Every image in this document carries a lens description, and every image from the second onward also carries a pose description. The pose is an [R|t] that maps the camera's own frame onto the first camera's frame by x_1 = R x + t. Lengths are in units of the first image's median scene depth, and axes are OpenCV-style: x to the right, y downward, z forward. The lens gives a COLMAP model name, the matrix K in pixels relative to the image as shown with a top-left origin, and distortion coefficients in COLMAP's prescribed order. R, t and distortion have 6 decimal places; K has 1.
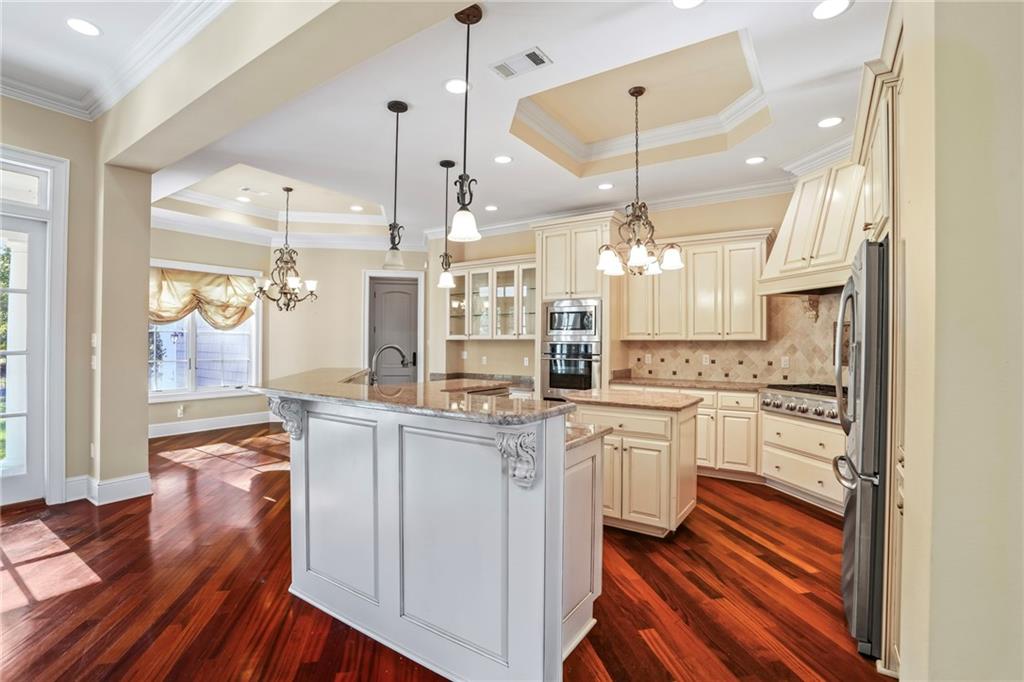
lens RADIAL K [[470.8, 0, 509.1], [0, 470.8, 346.4], [0, 0, 1]] dist [-0.041432, 0.009924]
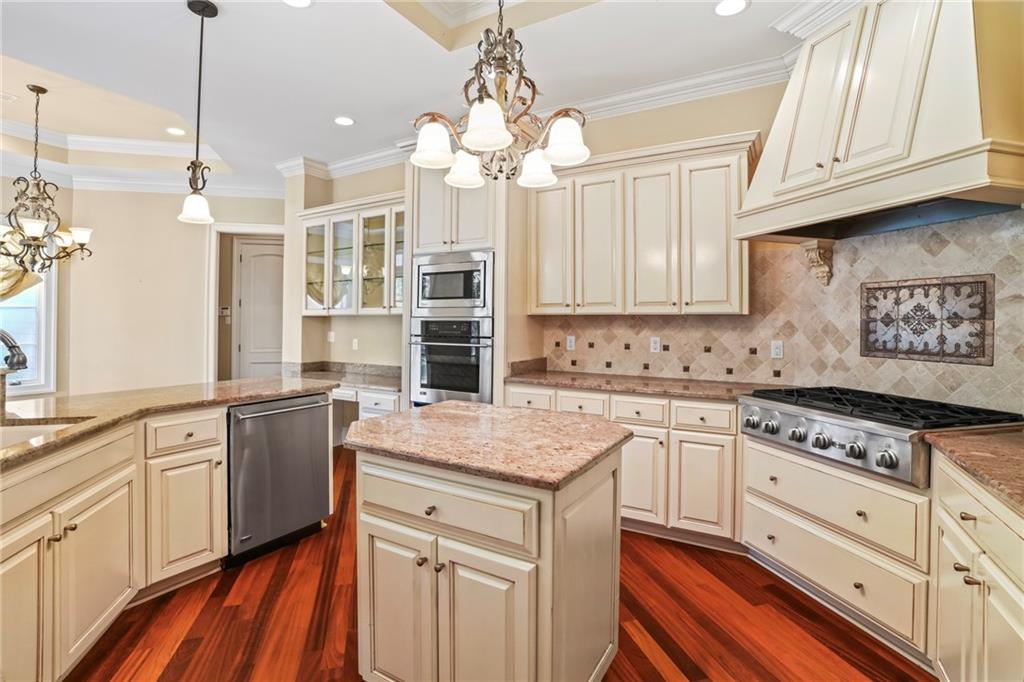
lens RADIAL K [[470.8, 0, 502.2], [0, 470.8, 325.2], [0, 0, 1]] dist [-0.041432, 0.009924]
pose [[0.998770, -0.001818, 0.049550, 0.193385], [0.001715, 0.999996, 0.002132, -0.000555], [-0.049553, -0.002044, 0.998769, 0.393804]]
